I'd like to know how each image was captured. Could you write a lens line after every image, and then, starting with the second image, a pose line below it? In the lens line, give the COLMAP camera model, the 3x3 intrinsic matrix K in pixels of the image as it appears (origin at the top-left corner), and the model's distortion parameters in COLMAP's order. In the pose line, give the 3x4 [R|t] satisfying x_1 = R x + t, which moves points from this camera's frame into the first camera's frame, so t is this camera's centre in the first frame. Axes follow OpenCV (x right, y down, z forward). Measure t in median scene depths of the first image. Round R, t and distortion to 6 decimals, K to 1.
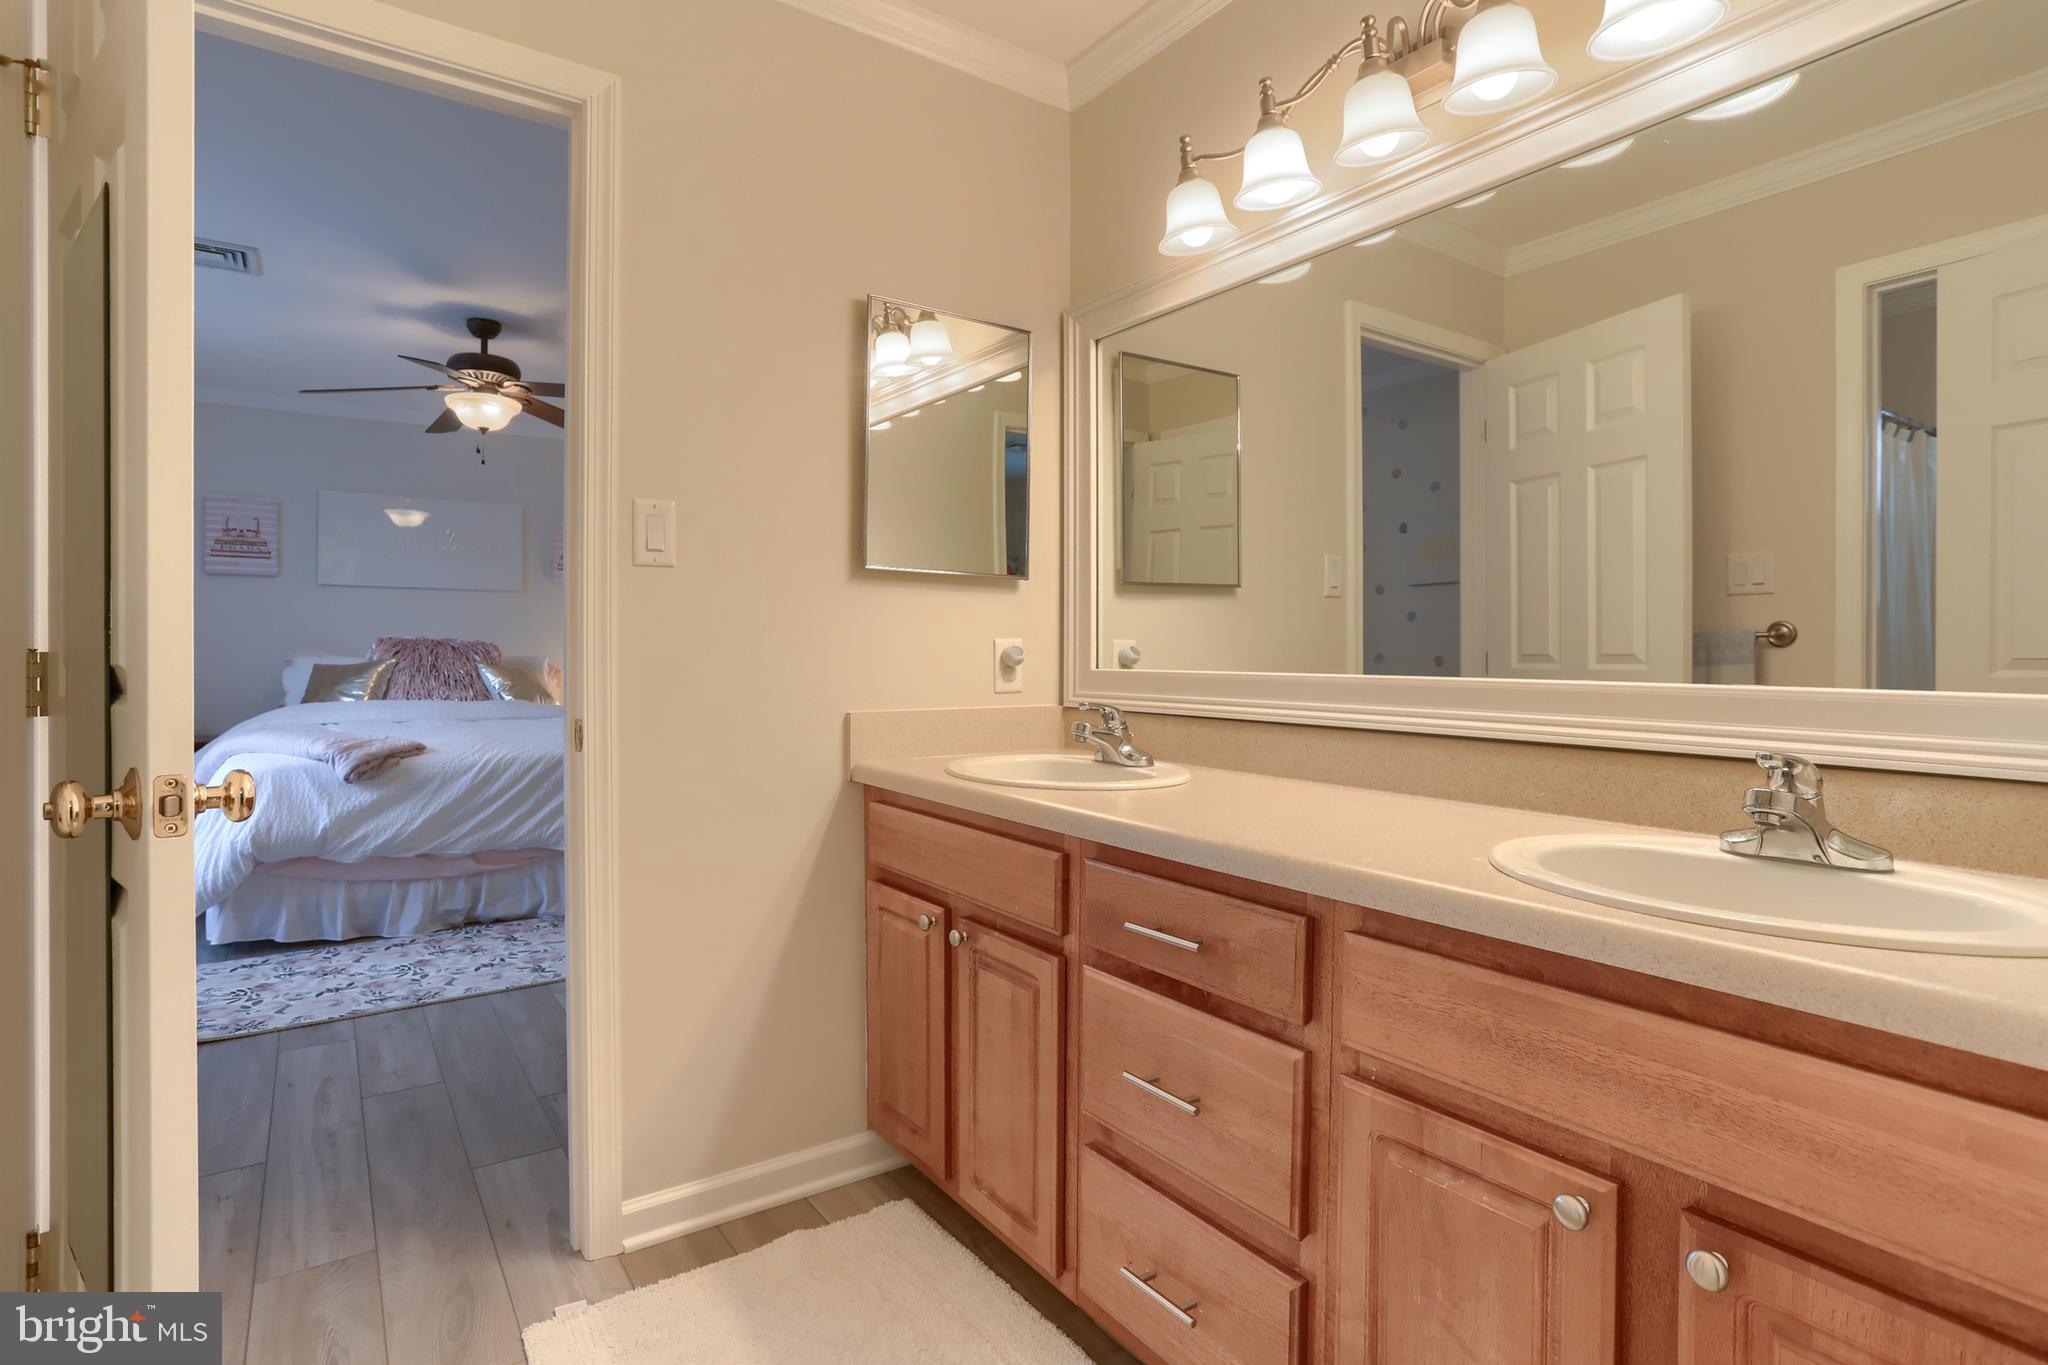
lens RADIAL K [[1036.7, 0, 1033.3], [0, 1036.7, 663.7], [0, 0, 1]] dist [-0.043782, 0.017686]
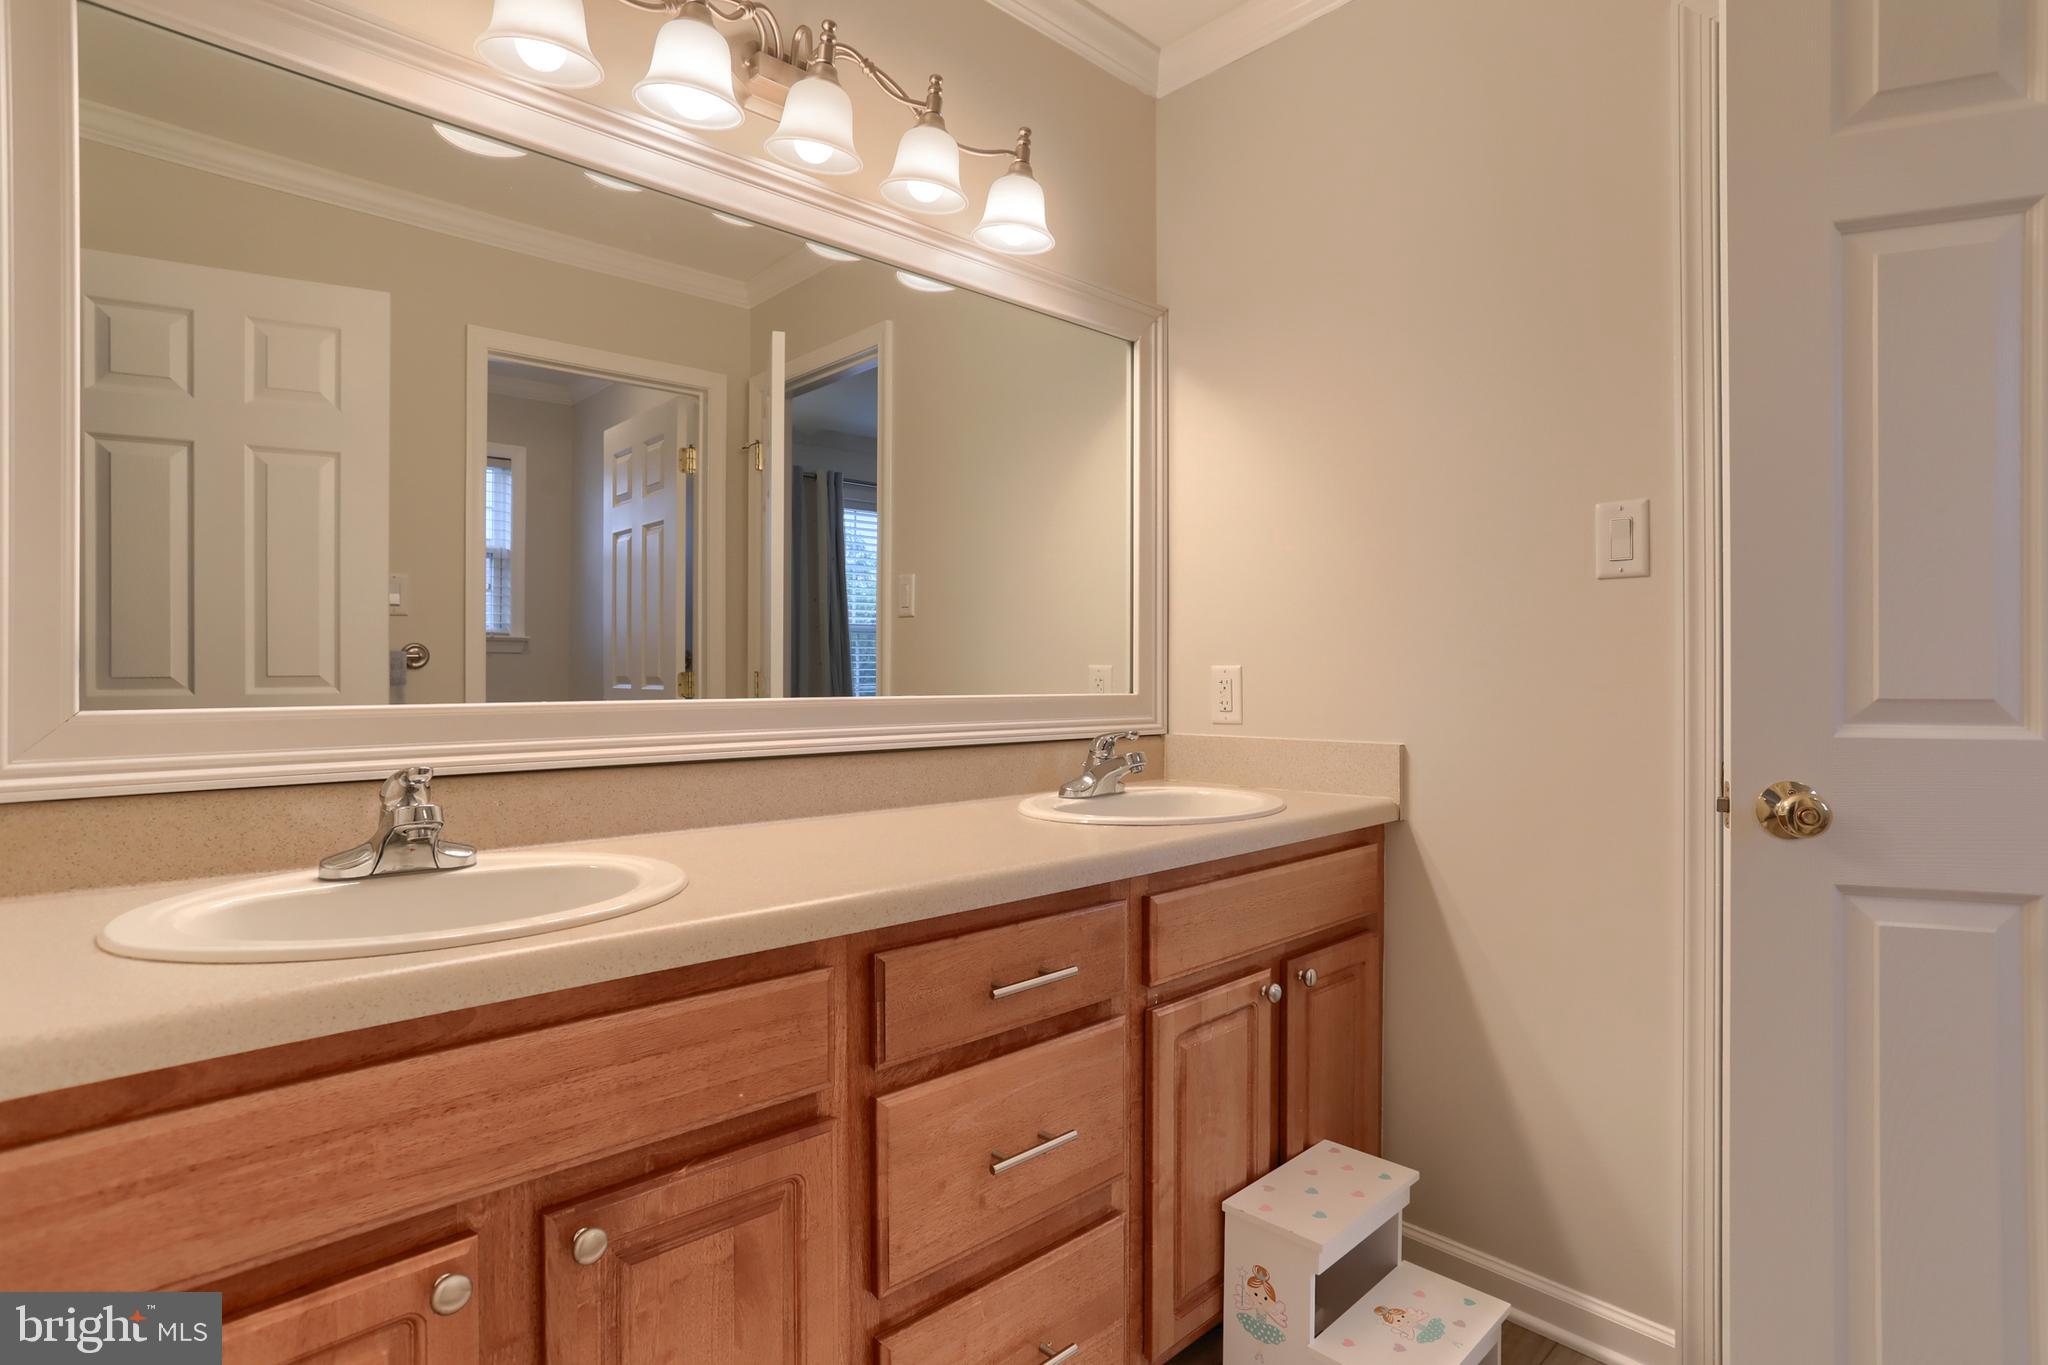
lens RADIAL K [[1036.7, 0, 1019.6], [0, 1036.7, 671.1], [0, 0, 1]] dist [-0.043782, 0.017686]
pose [[-0.141635, -0.004299, 0.989910, -0.662291], [0.013737, 0.999886, 0.006308, -0.017321], [-0.989824, 0.014492, -0.141560, 0.957918]]
